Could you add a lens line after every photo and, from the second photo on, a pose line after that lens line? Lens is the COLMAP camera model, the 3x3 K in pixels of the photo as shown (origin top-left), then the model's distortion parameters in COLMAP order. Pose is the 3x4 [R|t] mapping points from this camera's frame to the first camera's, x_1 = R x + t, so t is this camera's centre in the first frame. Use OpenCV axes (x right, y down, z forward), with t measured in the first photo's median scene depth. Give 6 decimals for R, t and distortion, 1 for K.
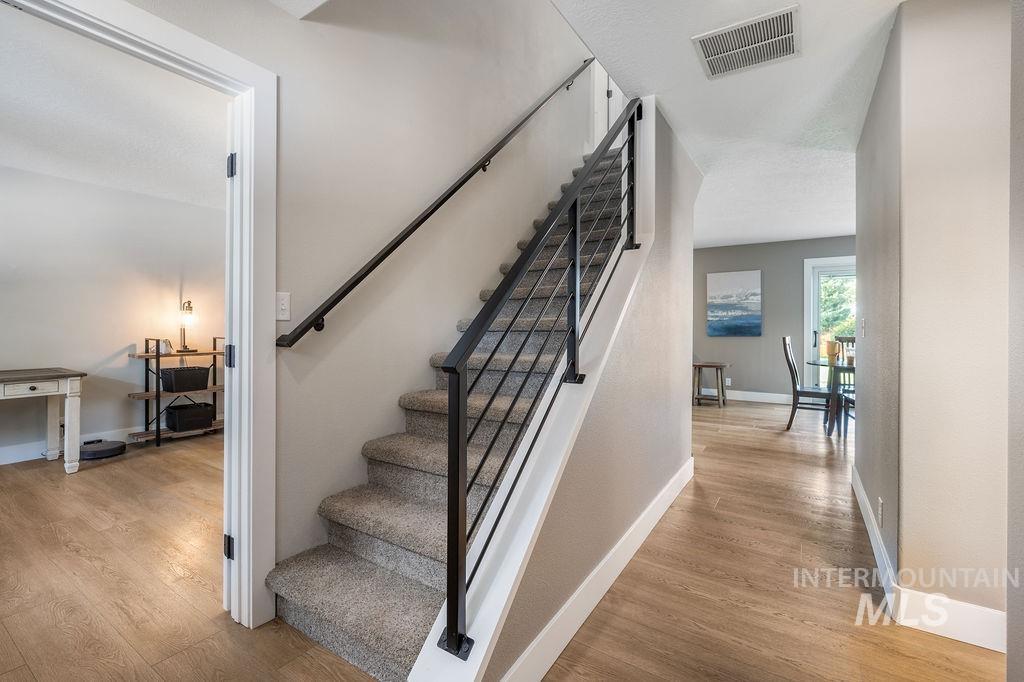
lens RADIAL K [[454.1, 0, 508.2], [0, 454.1, 325.8], [0, 0, 1]] dist [-0.001626, -0.000250]
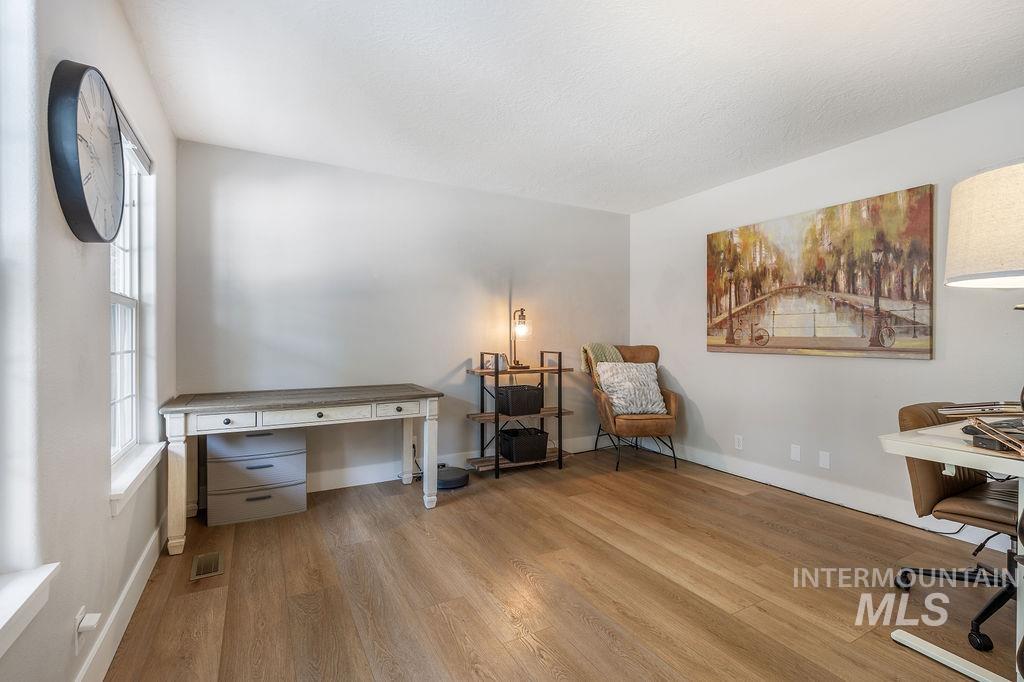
lens RADIAL K [[457.9, 0, 510.2], [0, 457.9, 338.9], [0, 0, 1]] dist [0.004583, -0.001055]
pose [[0.886428, -0.003944, -0.462850, -0.337520], [0.004247, 0.999991, -0.000387, 0.002196], [0.462848, -0.001623, 0.886436, 0.236181]]
